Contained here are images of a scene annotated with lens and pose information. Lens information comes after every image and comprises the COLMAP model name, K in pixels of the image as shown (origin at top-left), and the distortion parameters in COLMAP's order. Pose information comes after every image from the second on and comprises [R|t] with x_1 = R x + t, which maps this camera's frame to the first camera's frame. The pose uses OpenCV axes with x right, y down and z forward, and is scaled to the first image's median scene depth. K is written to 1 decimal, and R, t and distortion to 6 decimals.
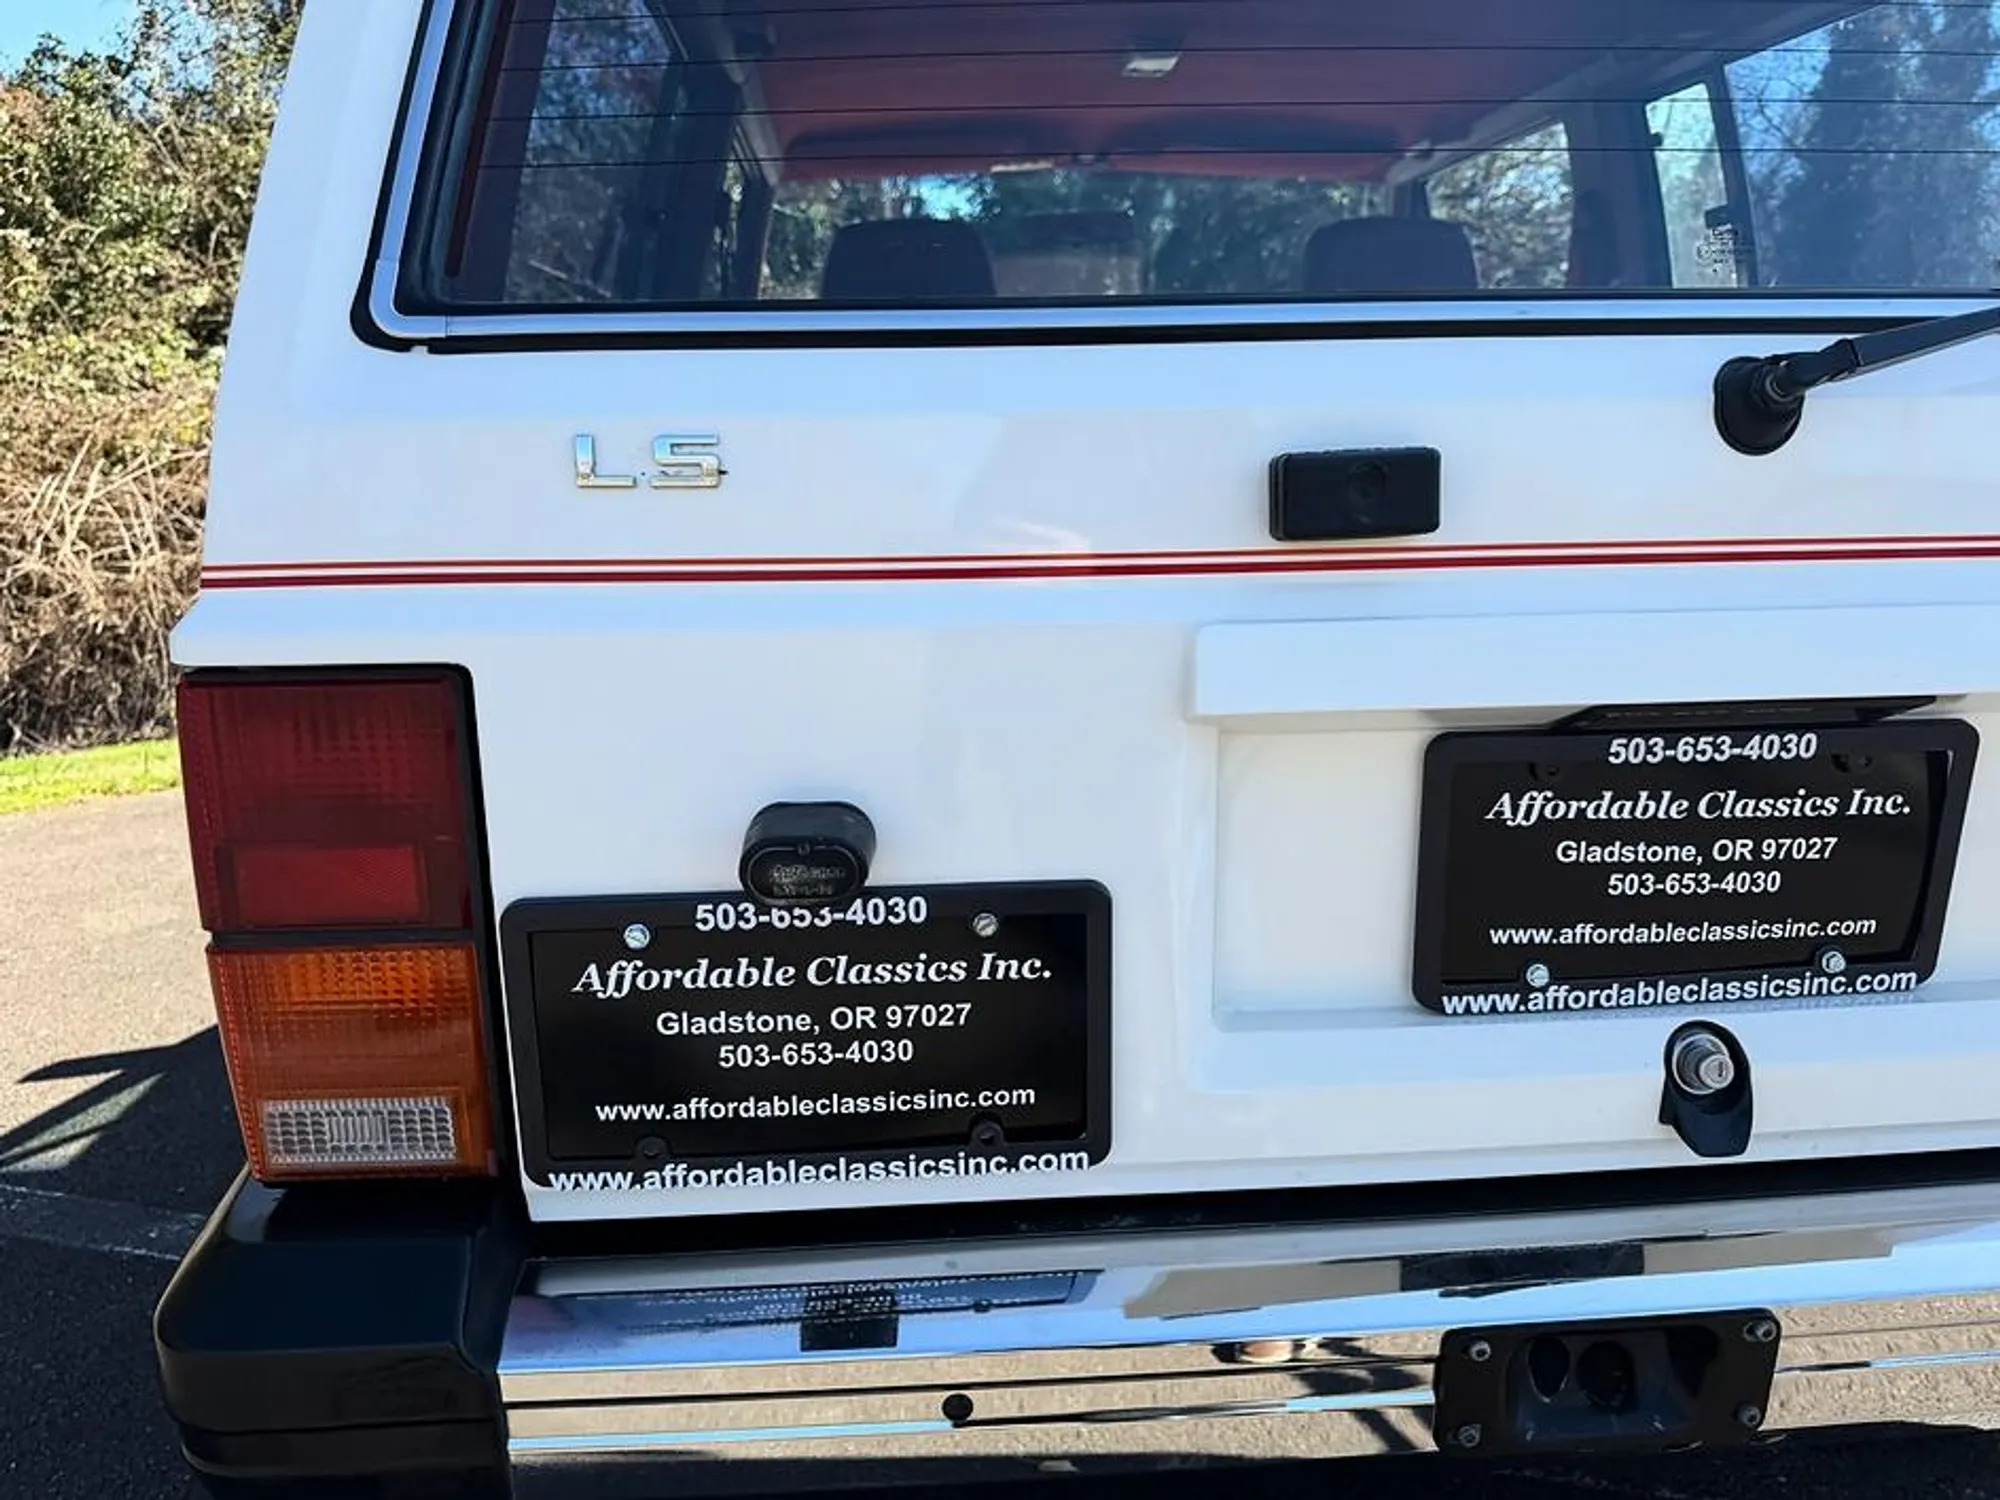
lens RADIAL K [[1410.6, 0, 996.4], [0, 1410.6, 750.1], [0, 0, 1]] dist [-0.003516, -0.006261]
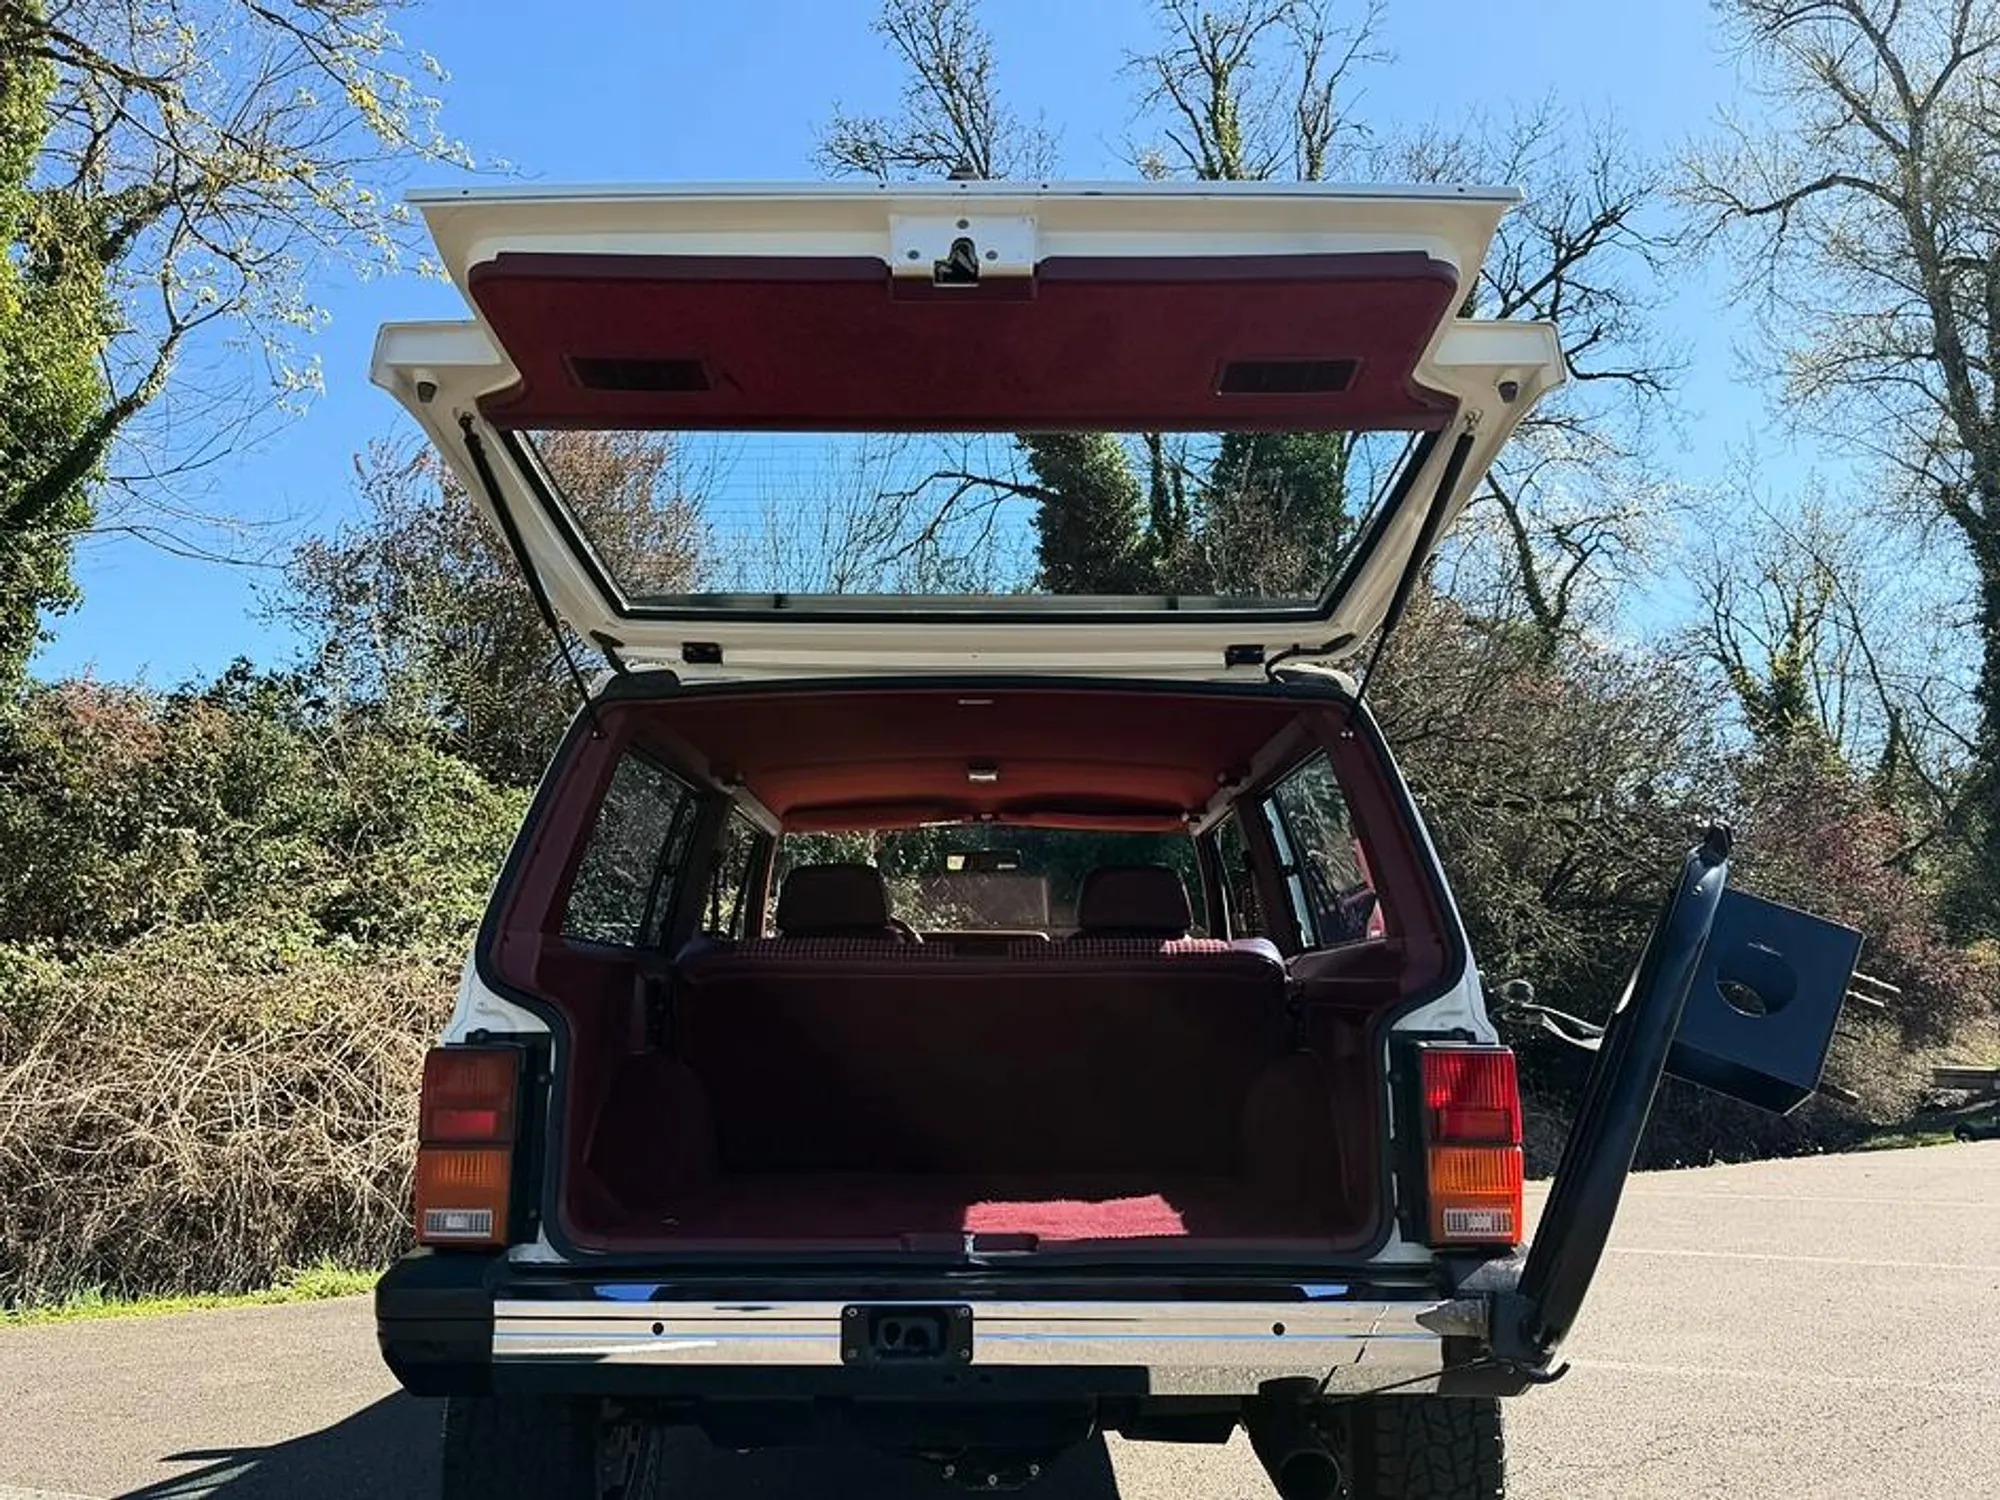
lens RADIAL K [[1566.5, 0, 998.9], [0, 1566.5, 748.6], [0, 0, 1]] dist [0.004346, -0.000674]
pose [[0.996166, -0.004493, -0.087363, 0.038913], [-0.029762, 0.921694, -0.386774, 0.025713], [0.082259, 0.387891, 0.918027, -0.093093]]
